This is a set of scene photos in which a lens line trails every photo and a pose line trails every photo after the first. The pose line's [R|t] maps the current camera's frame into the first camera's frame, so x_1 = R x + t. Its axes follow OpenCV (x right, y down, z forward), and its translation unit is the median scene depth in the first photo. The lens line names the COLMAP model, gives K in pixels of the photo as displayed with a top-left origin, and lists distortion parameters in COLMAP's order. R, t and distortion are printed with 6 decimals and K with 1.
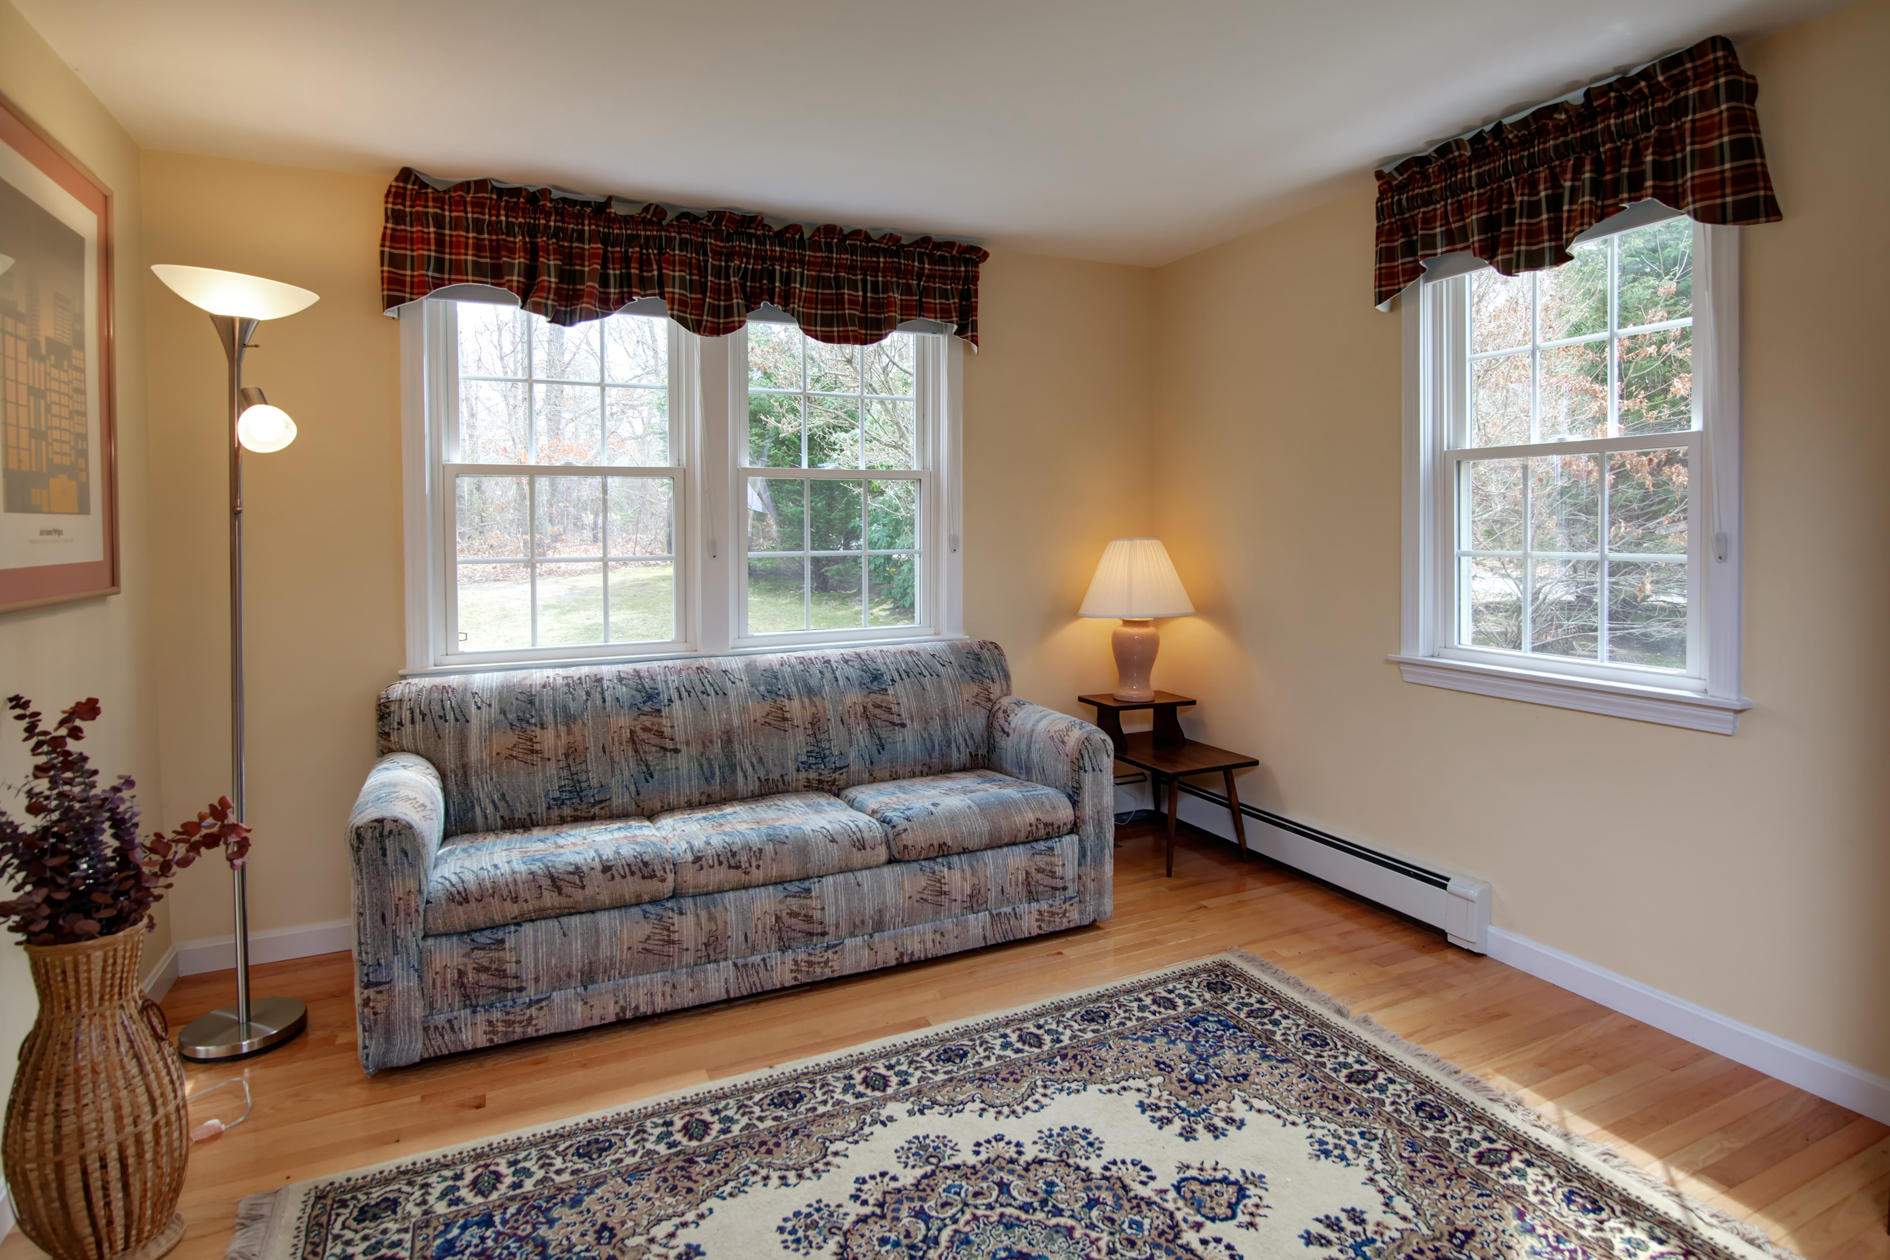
lens RADIAL K [[1047.8, 0, 979.1], [0, 1047.8, 549.4], [0, 0, 1]] dist [-0.011711, 0.009441]
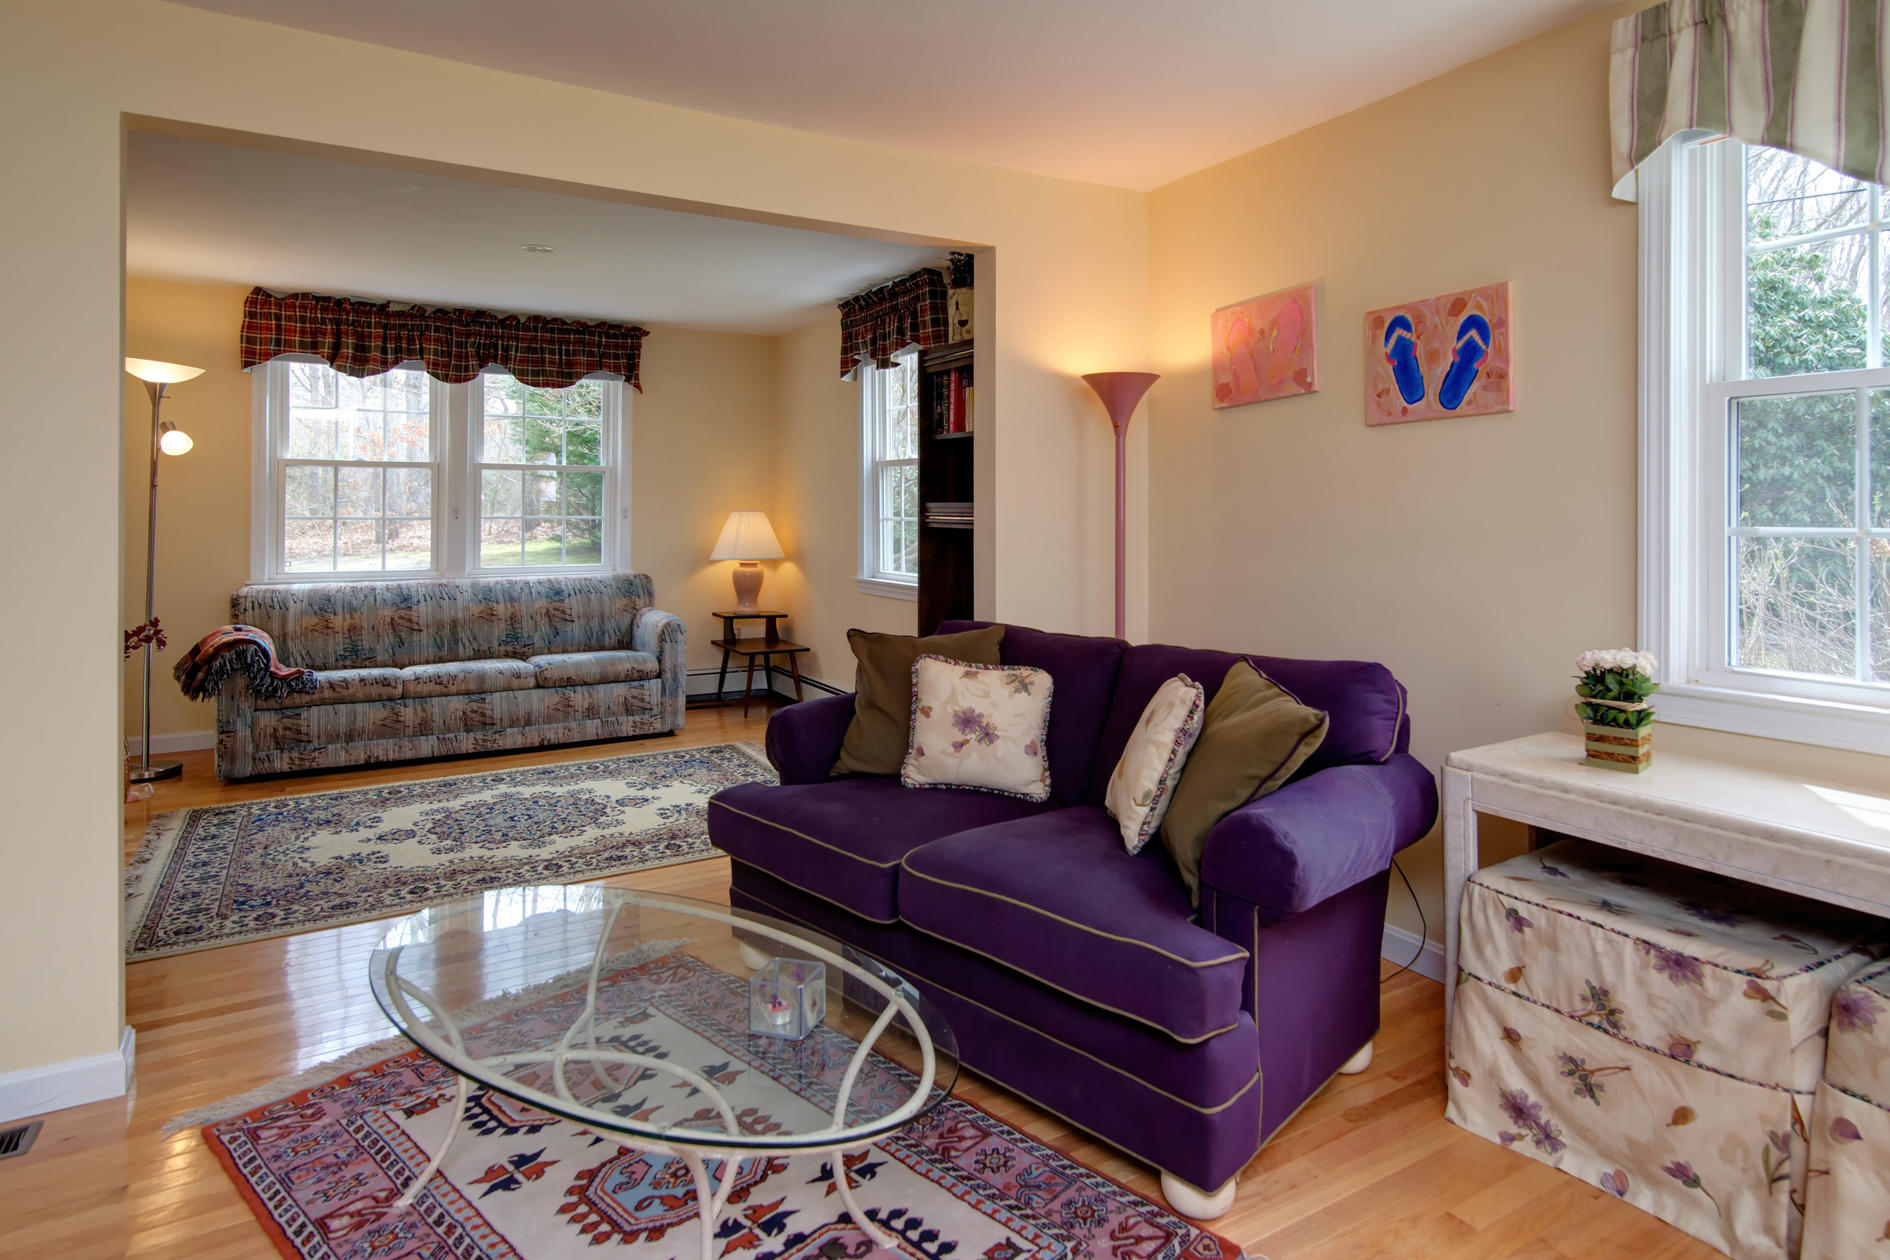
lens RADIAL K [[1047.8, 0, 992.7], [0, 1047.8, 509.9], [0, 0, 1]] dist [-0.011711, 0.009441]
pose [[0.994208, 0.011928, 0.106812, 0.460969], [-0.009081, 0.999592, -0.027095, 0.035723], [-0.107091, 0.025968, 0.993910, -0.805102]]
